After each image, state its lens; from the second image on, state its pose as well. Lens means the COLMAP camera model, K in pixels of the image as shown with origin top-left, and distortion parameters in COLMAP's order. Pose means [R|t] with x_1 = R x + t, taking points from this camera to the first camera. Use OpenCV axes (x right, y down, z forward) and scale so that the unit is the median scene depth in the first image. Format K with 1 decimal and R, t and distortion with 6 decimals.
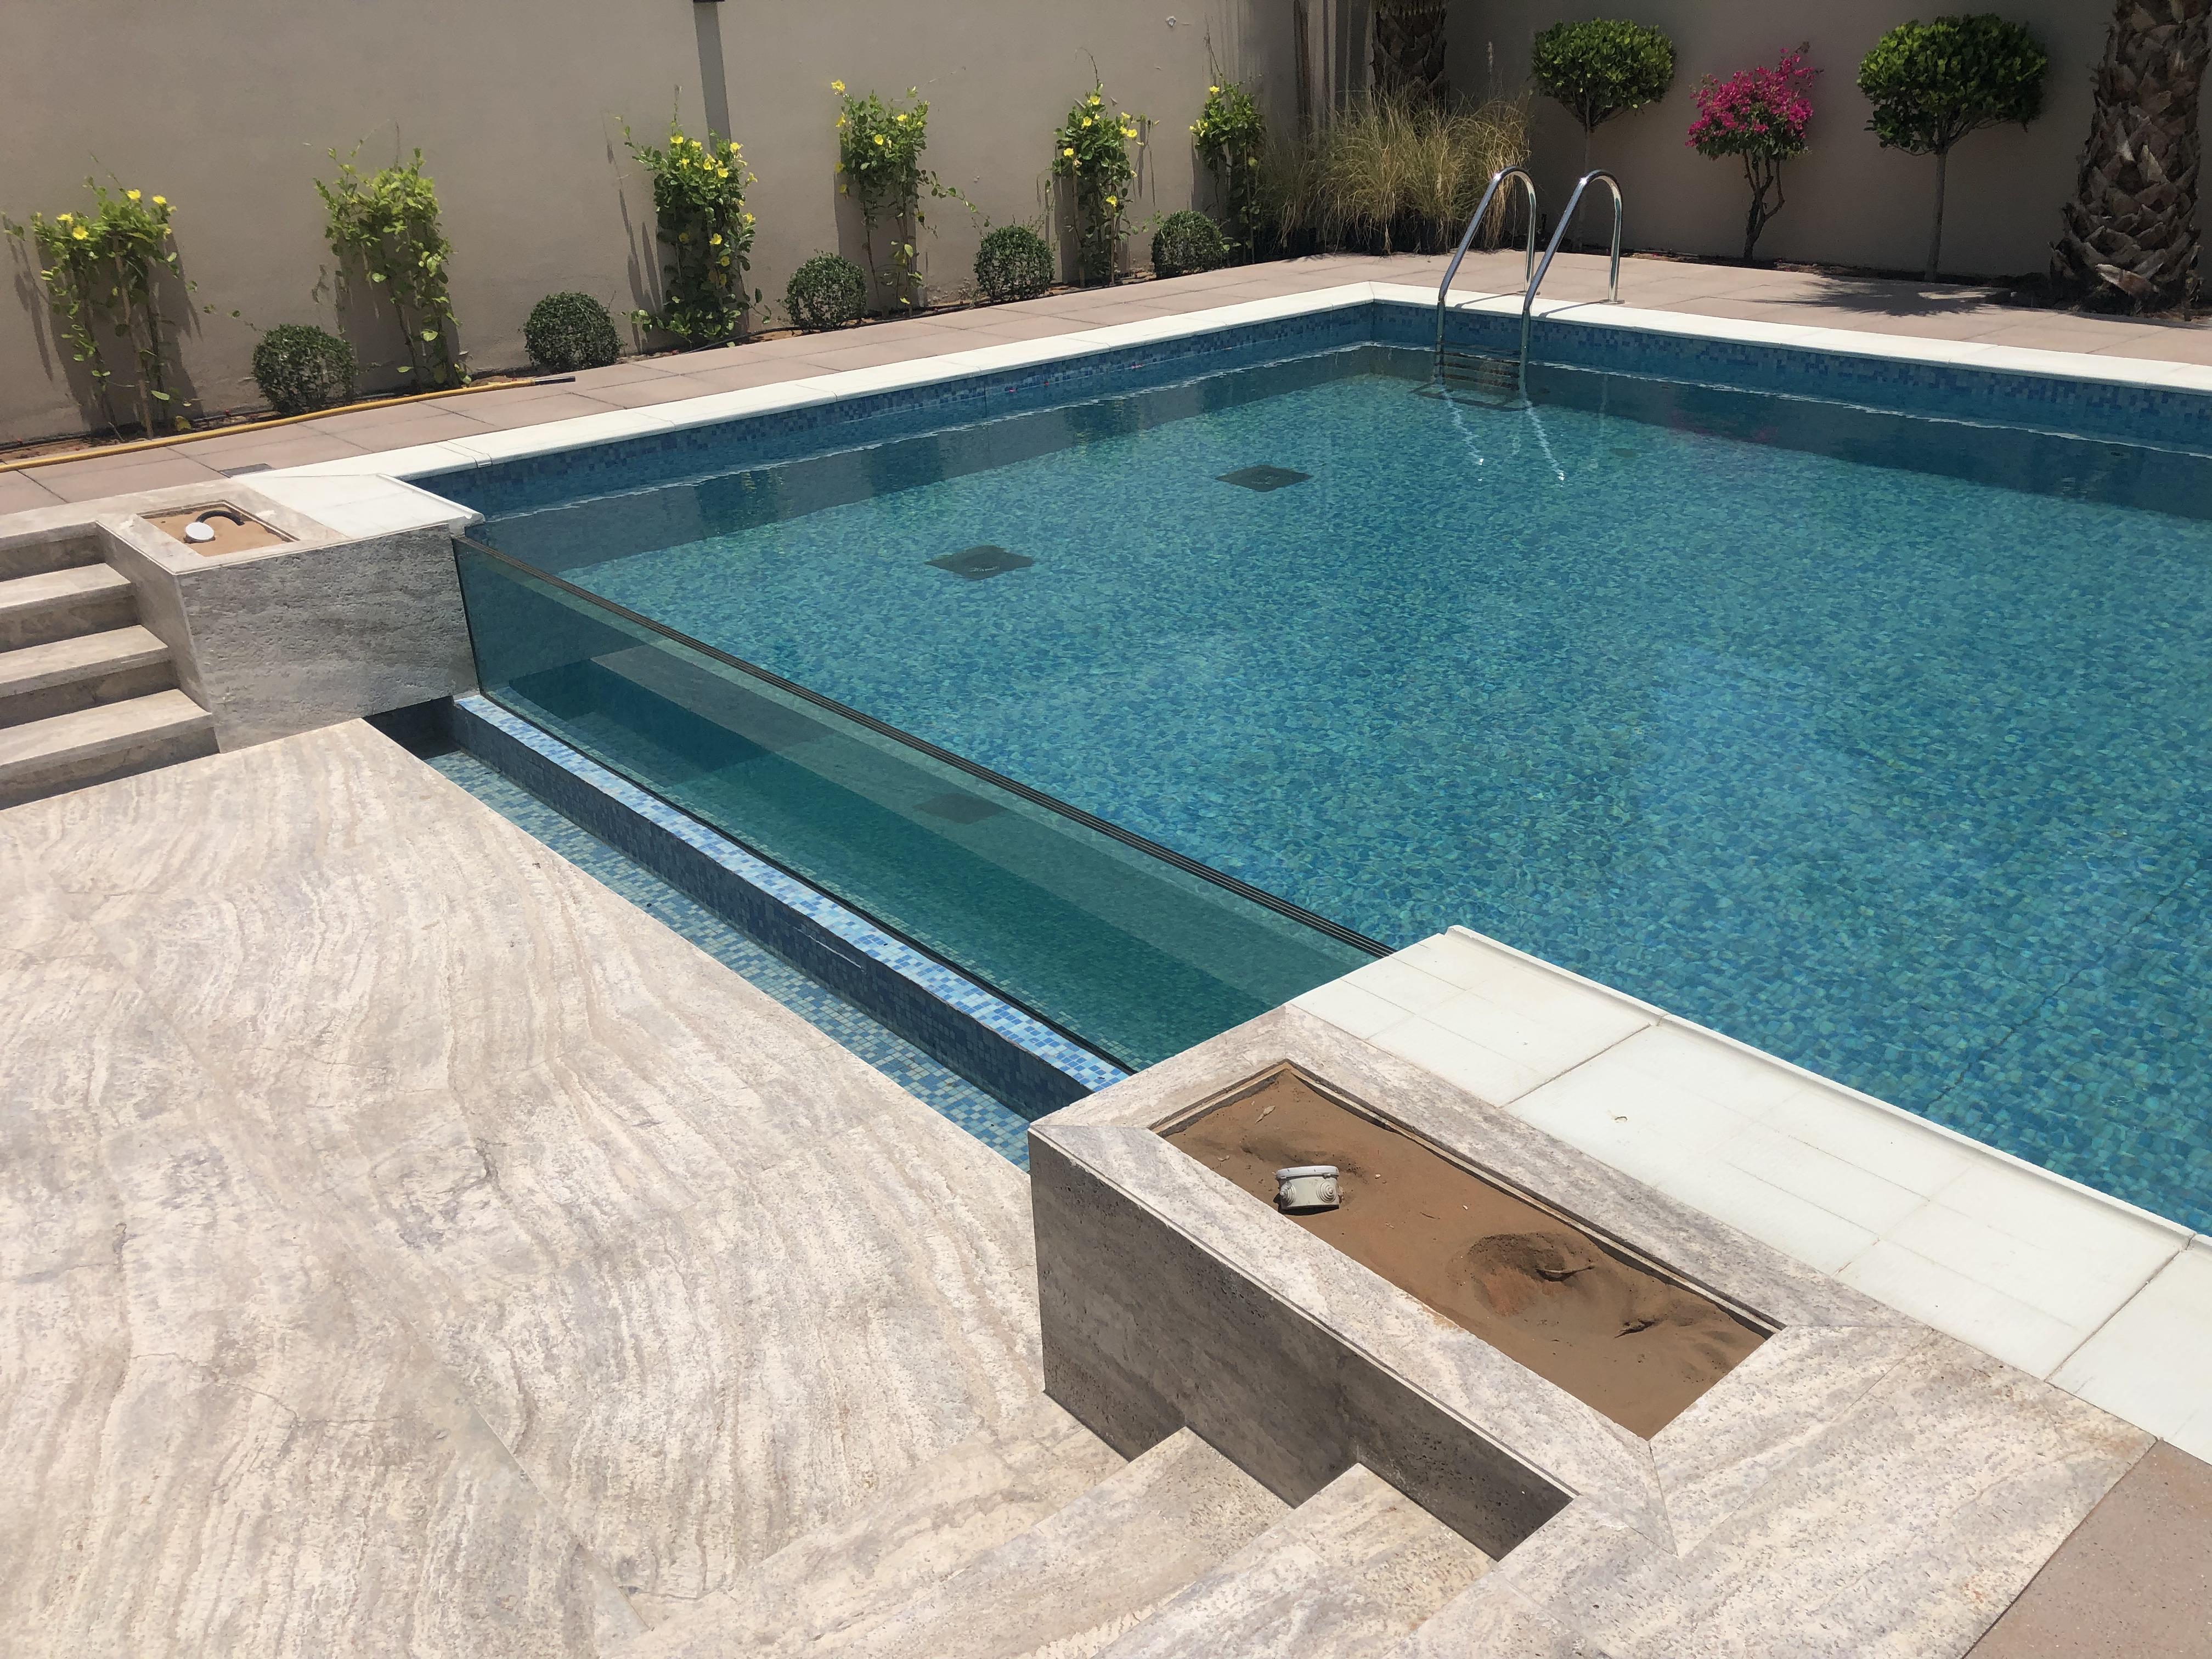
lens RADIAL K [[1845.8, 0, 1099.8], [0, 1845.8, 825.8], [0, 0, 1]] dist [0.021733, -0.006479]
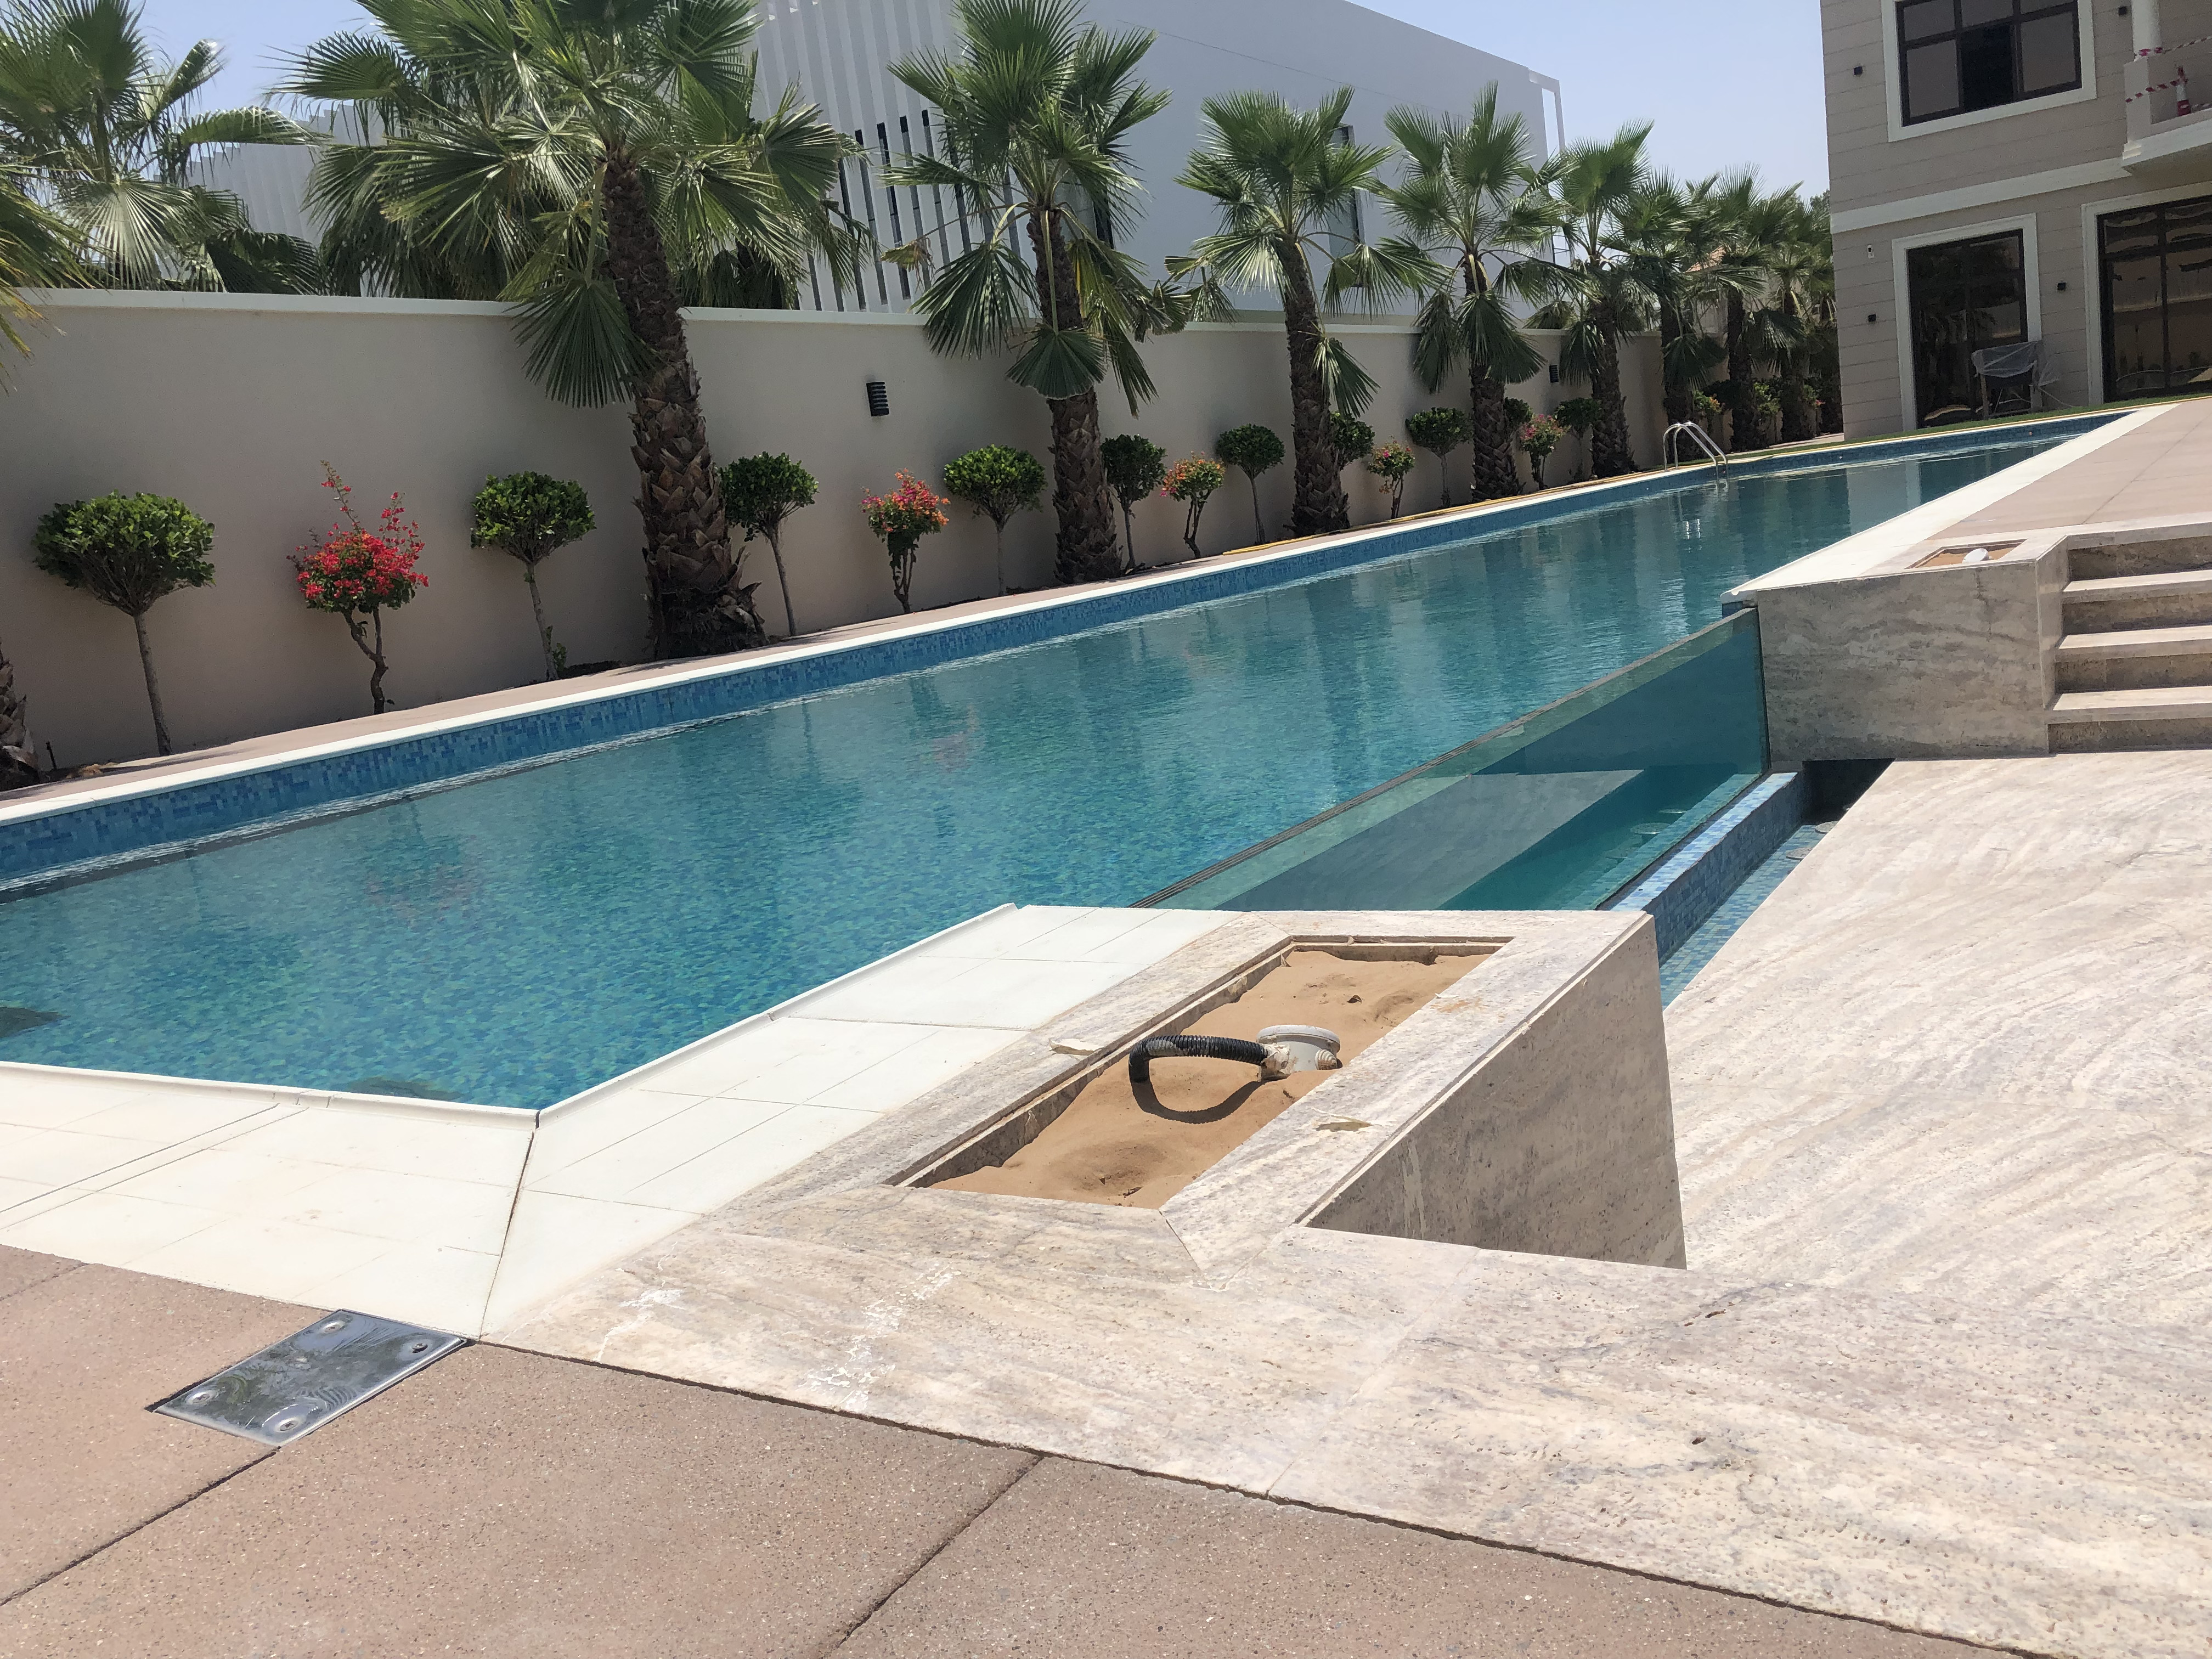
lens RADIAL K [[1821.3, 0, 1085.1], [0, 1821.3, 759.4], [0, 0, 1]] dist [0.063415, -0.069693]
pose [[-0.291282, -0.050338, 0.955312, -0.581513], [0.519191, 0.830429, 0.202063, -0.213795], [-0.803490, 0.554846, -0.215754, 0.805981]]
